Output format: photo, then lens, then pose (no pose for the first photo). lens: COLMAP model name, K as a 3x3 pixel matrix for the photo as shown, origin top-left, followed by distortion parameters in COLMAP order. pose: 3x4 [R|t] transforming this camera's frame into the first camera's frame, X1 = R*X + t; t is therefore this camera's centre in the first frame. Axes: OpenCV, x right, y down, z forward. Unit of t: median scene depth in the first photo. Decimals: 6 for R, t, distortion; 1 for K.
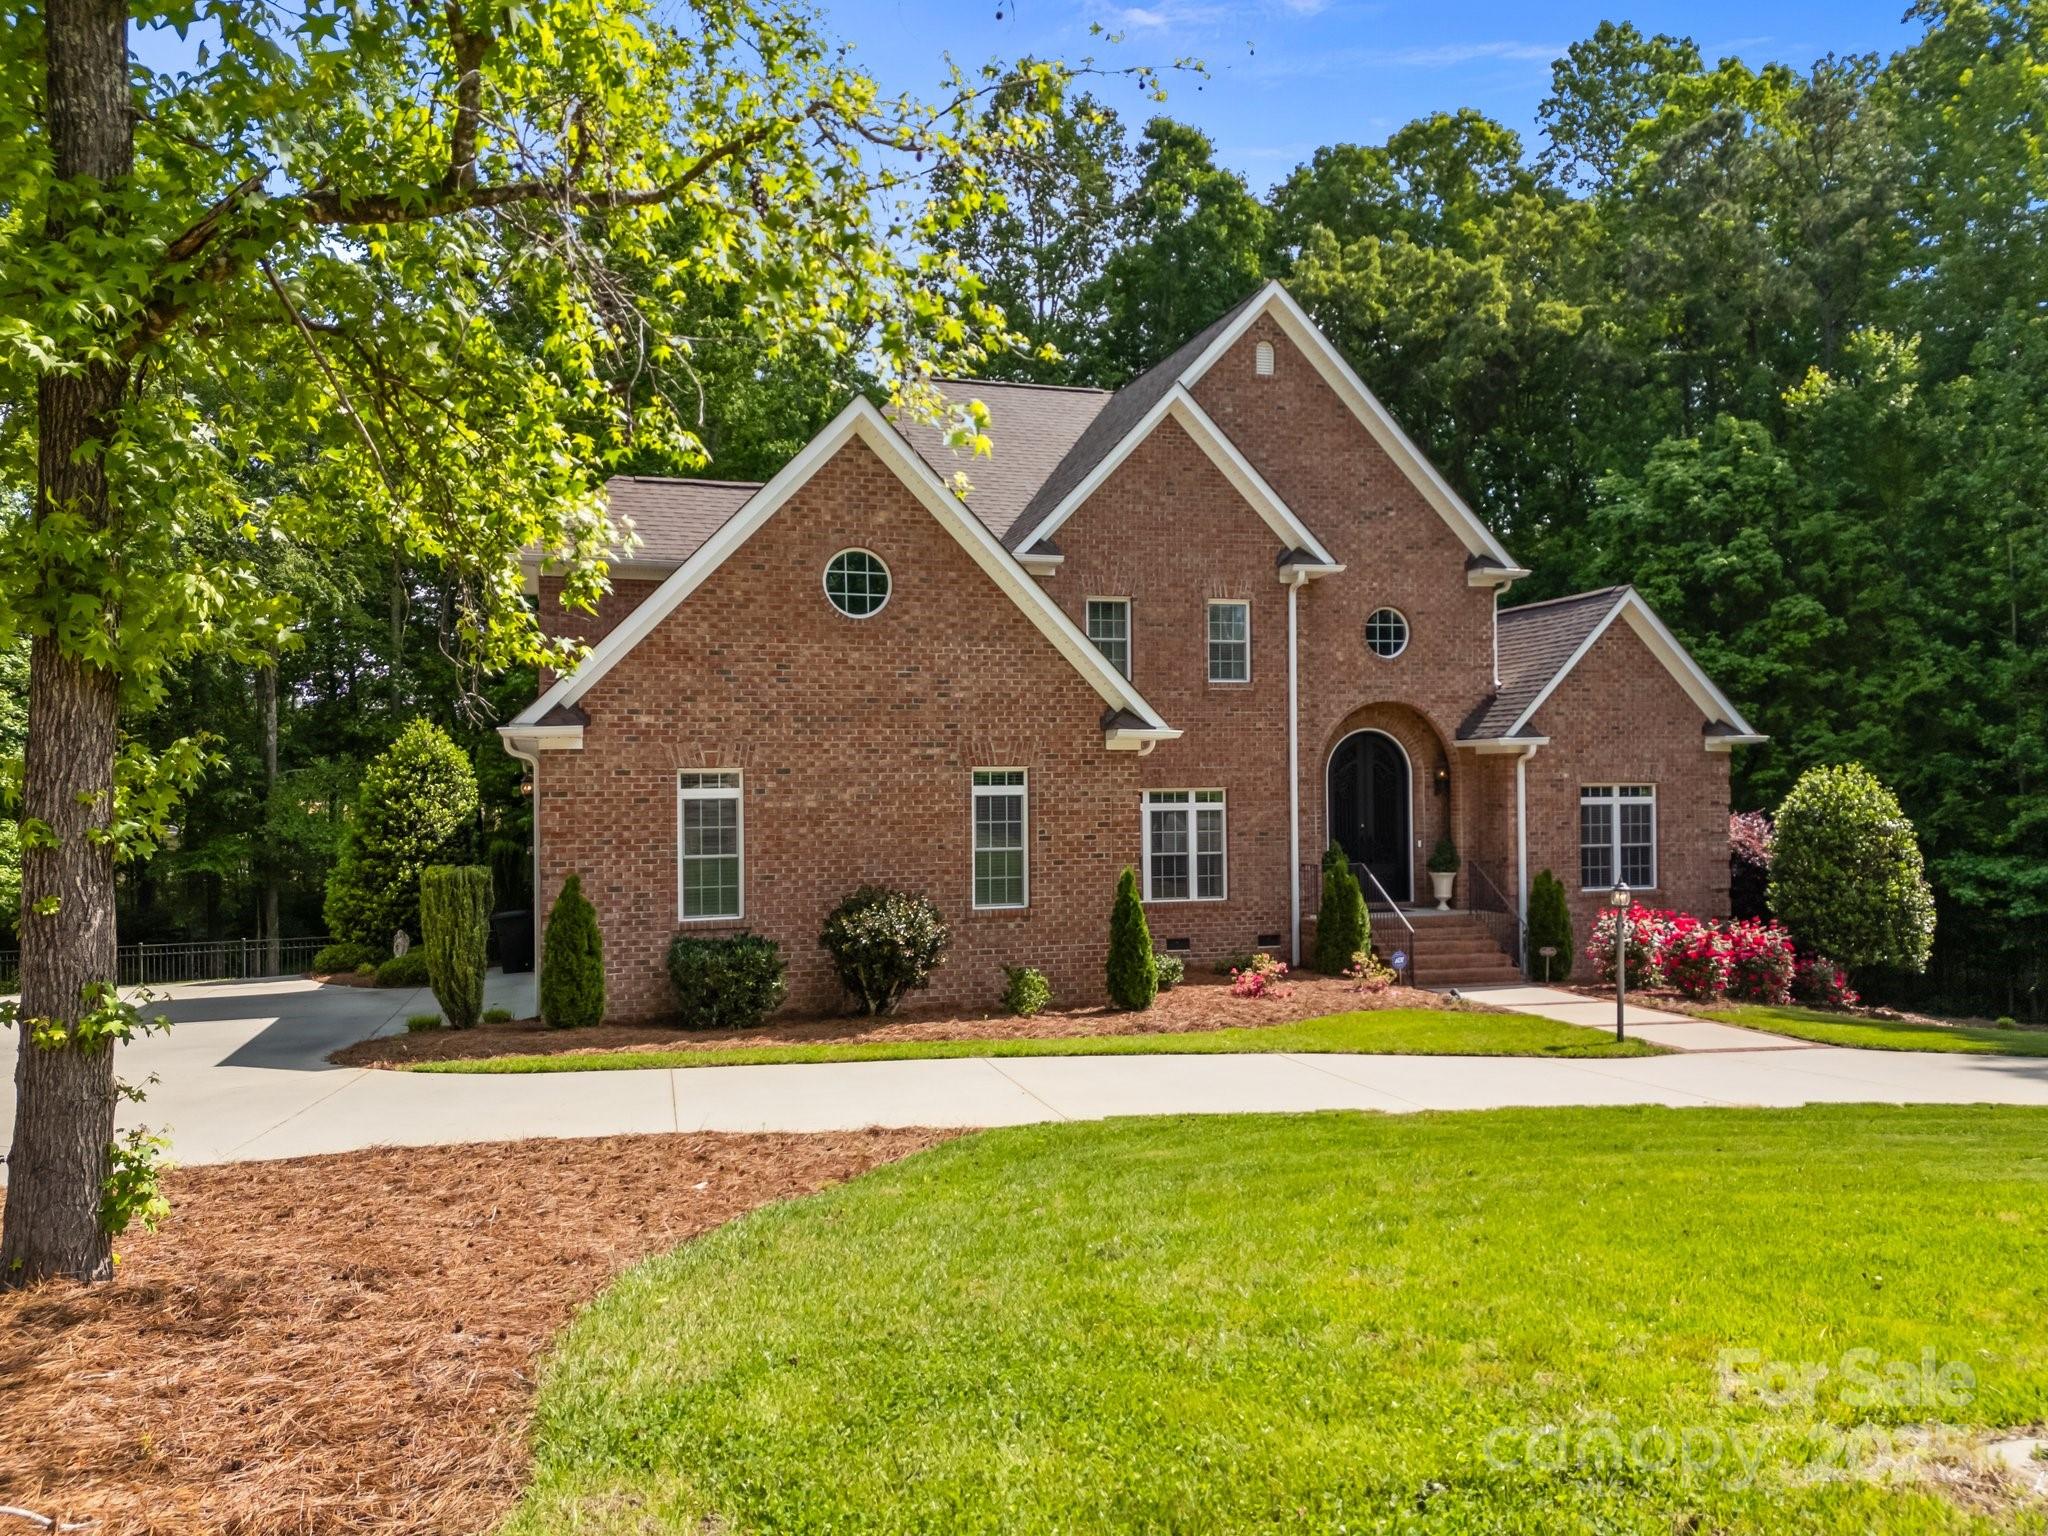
lens RADIAL K [[1598.6, 0, 1026.1], [0, 1598.6, 823.1], [0, 0, 1]] dist [0.070321, -0.000481]
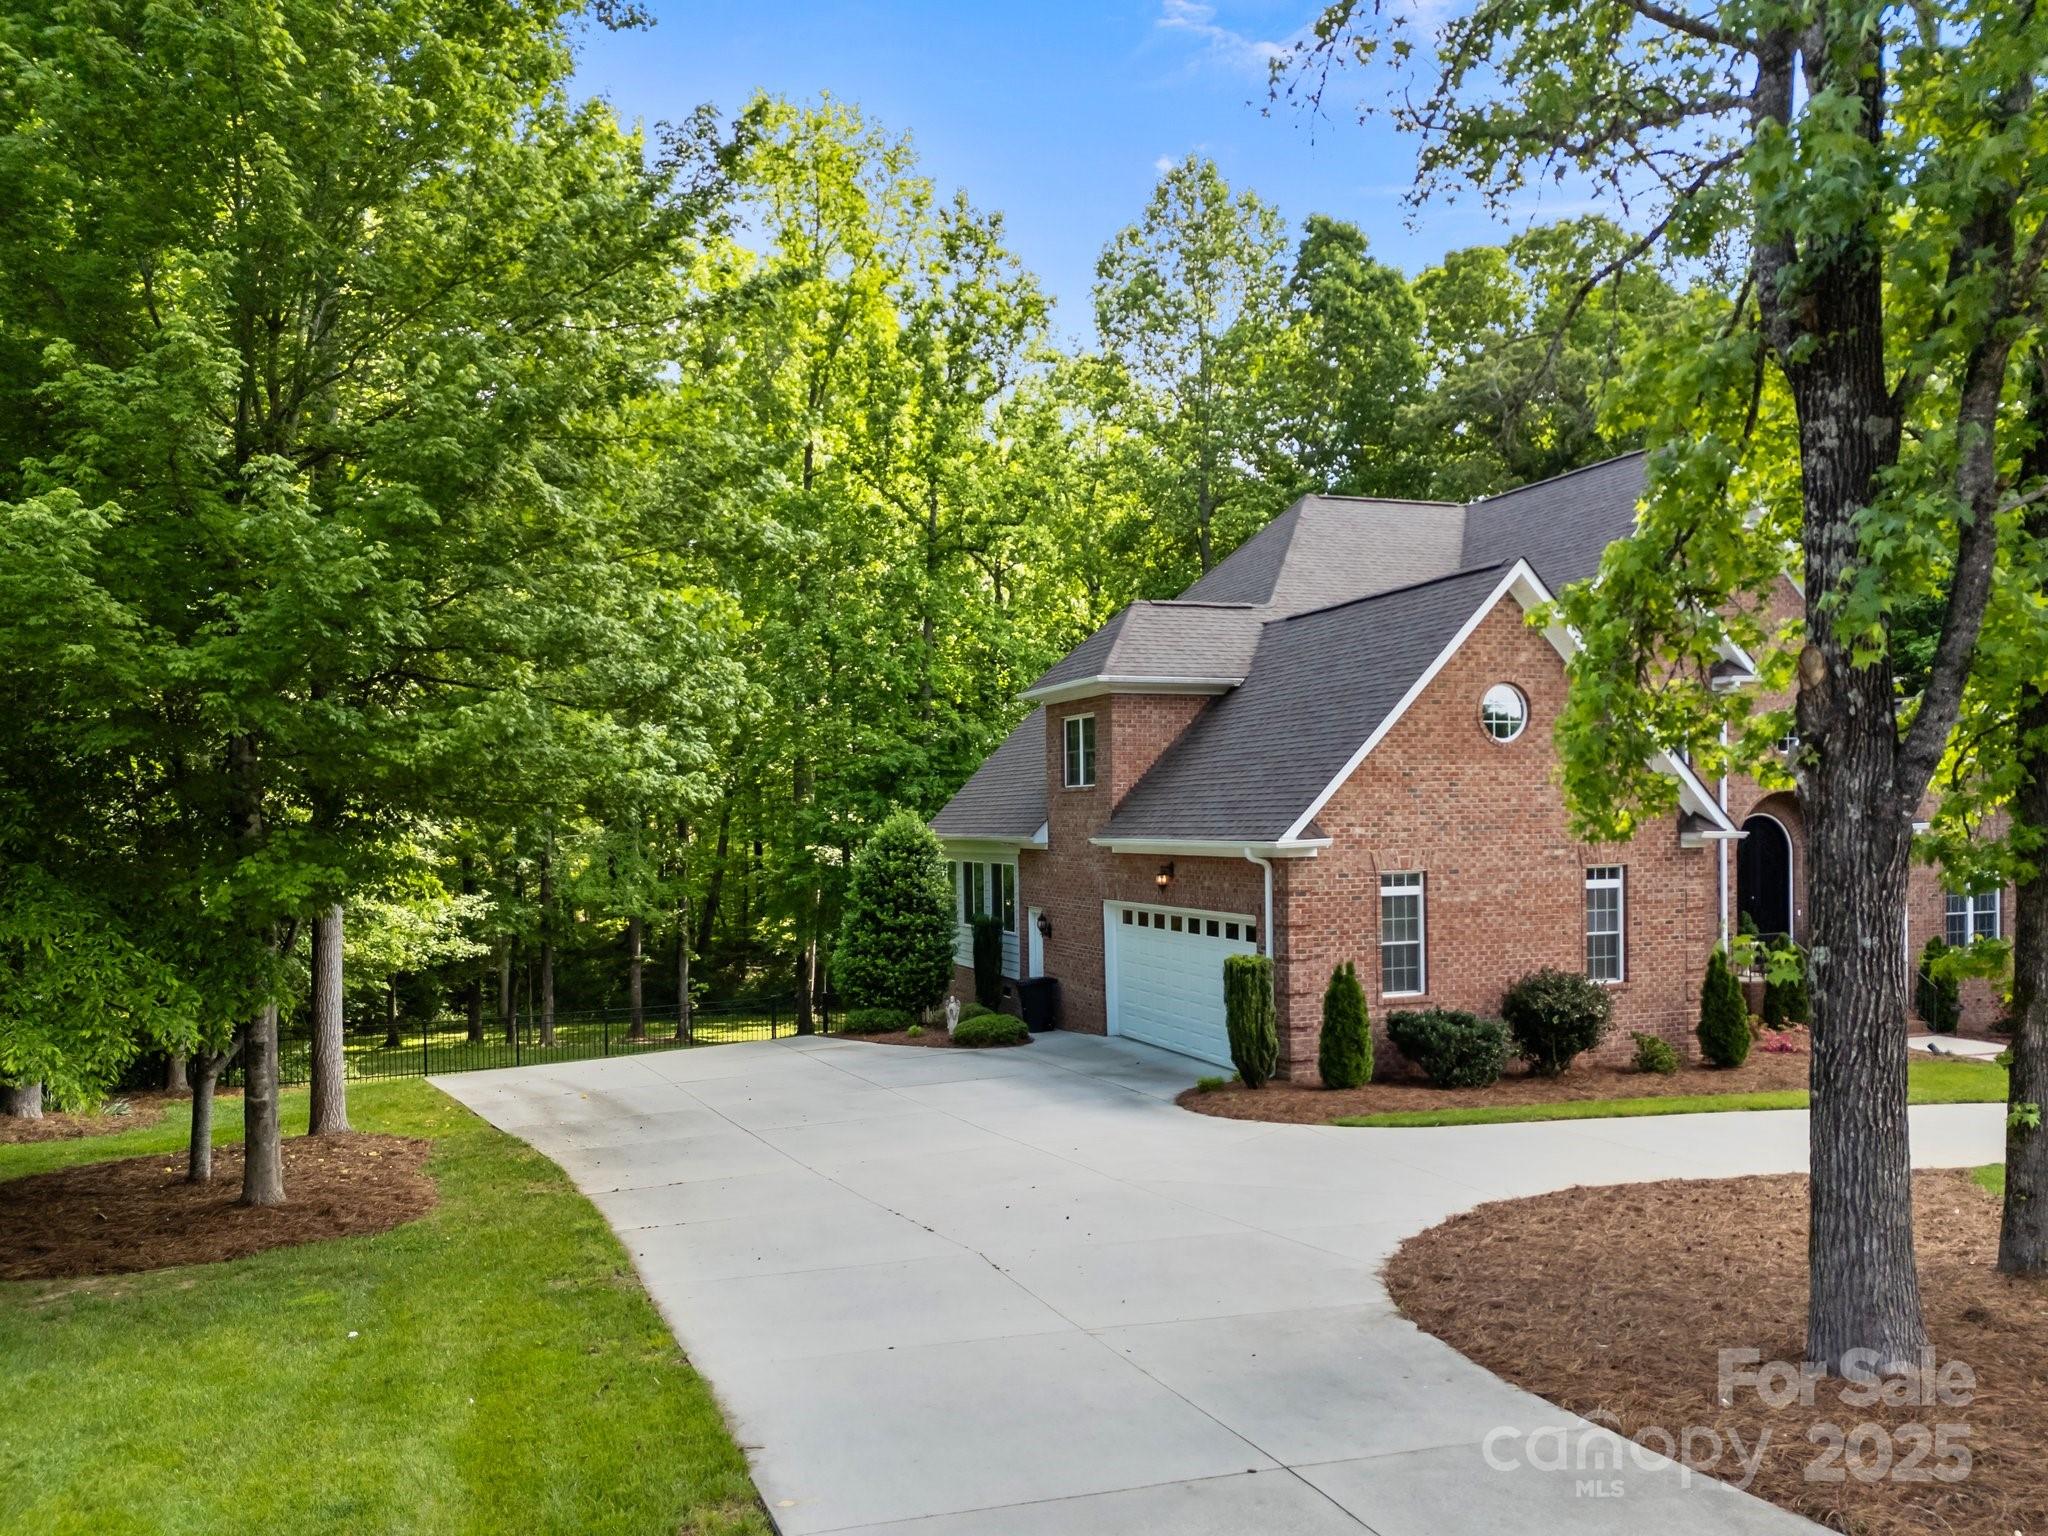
lens RADIAL K [[1628.3, 0, 966.9], [0, 1628.3, 812.5], [0, 0, 1]] dist [0.059534, 0.001089]
pose [[0.998169, -0.000861, 0.060475, -0.453368], [0.001724, 0.999897, -0.014216, -0.045987], [-0.060457, 0.014294, 0.998068, -0.154578]]
